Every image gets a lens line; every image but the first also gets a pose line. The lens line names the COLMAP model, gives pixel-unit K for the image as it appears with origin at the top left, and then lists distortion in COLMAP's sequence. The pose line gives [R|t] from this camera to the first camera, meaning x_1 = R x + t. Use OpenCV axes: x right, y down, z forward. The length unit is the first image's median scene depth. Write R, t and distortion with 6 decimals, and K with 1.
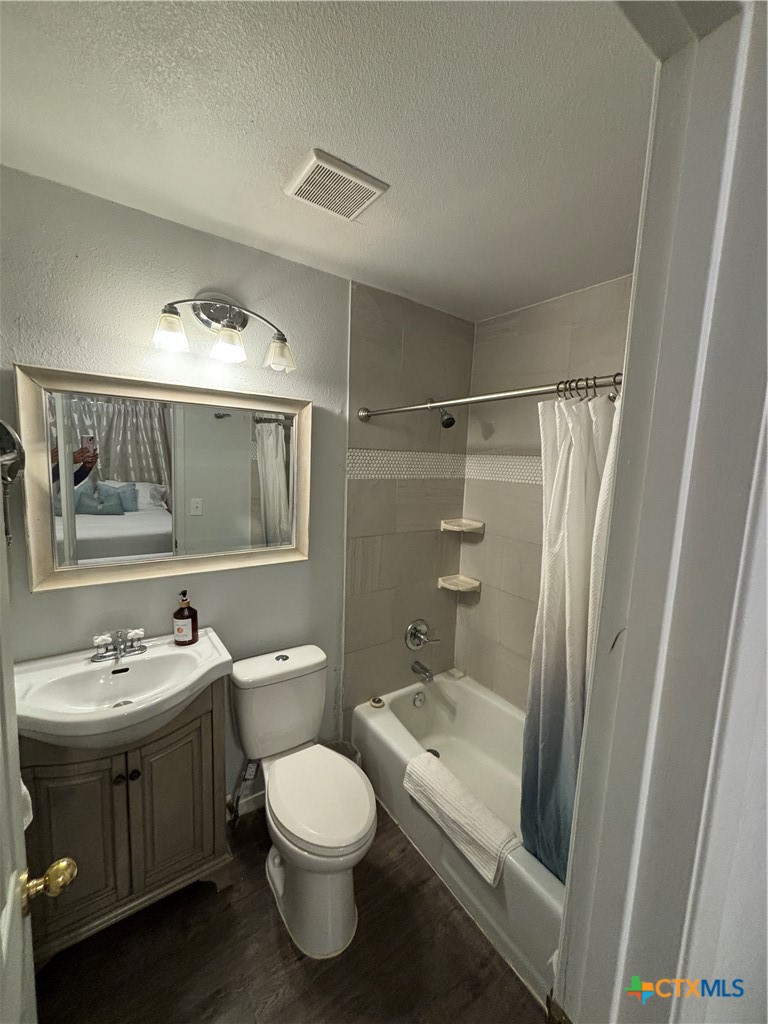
lens RADIAL K [[411.4, 0, 386.5], [0, 411.4, 507.7], [0, 0, 1]] dist [0.000733, 0.000250]
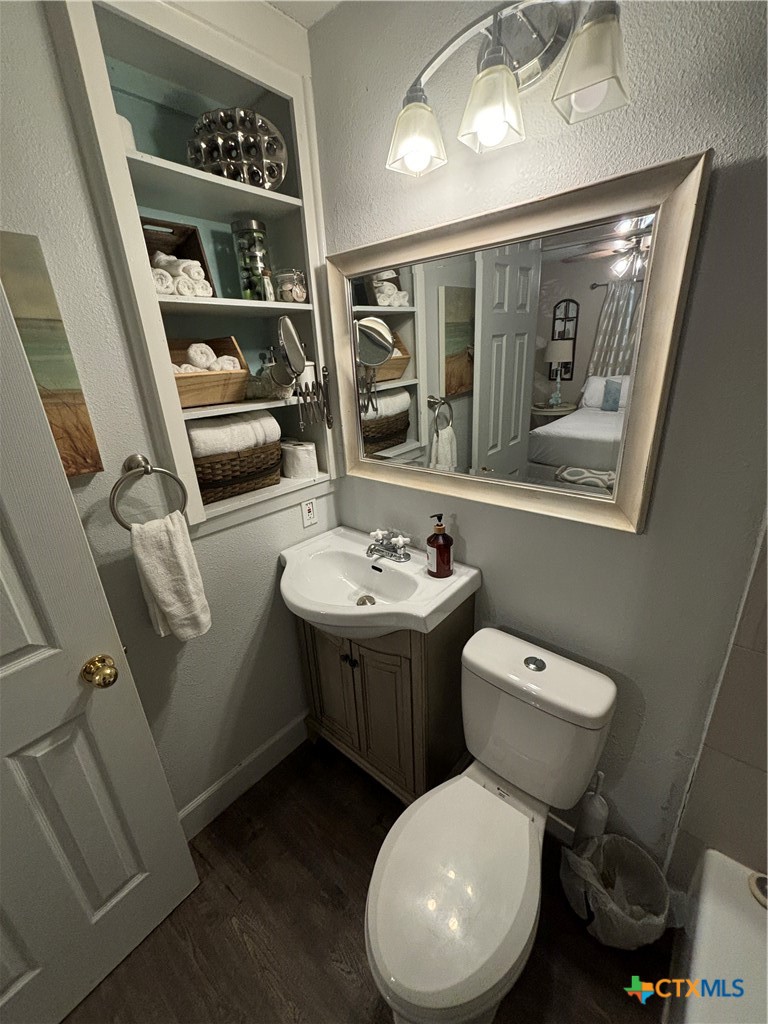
lens RADIAL K [[411.4, 0, 384.3], [0, 411.4, 510.2], [0, 0, 1]] dist [0.000733, 0.000250]
pose [[0.242862, 0.290378, -0.925580, 0.235408], [-0.060817, 0.956827, 0.284224, -0.030726], [0.968153, -0.012736, 0.250037, 0.696950]]
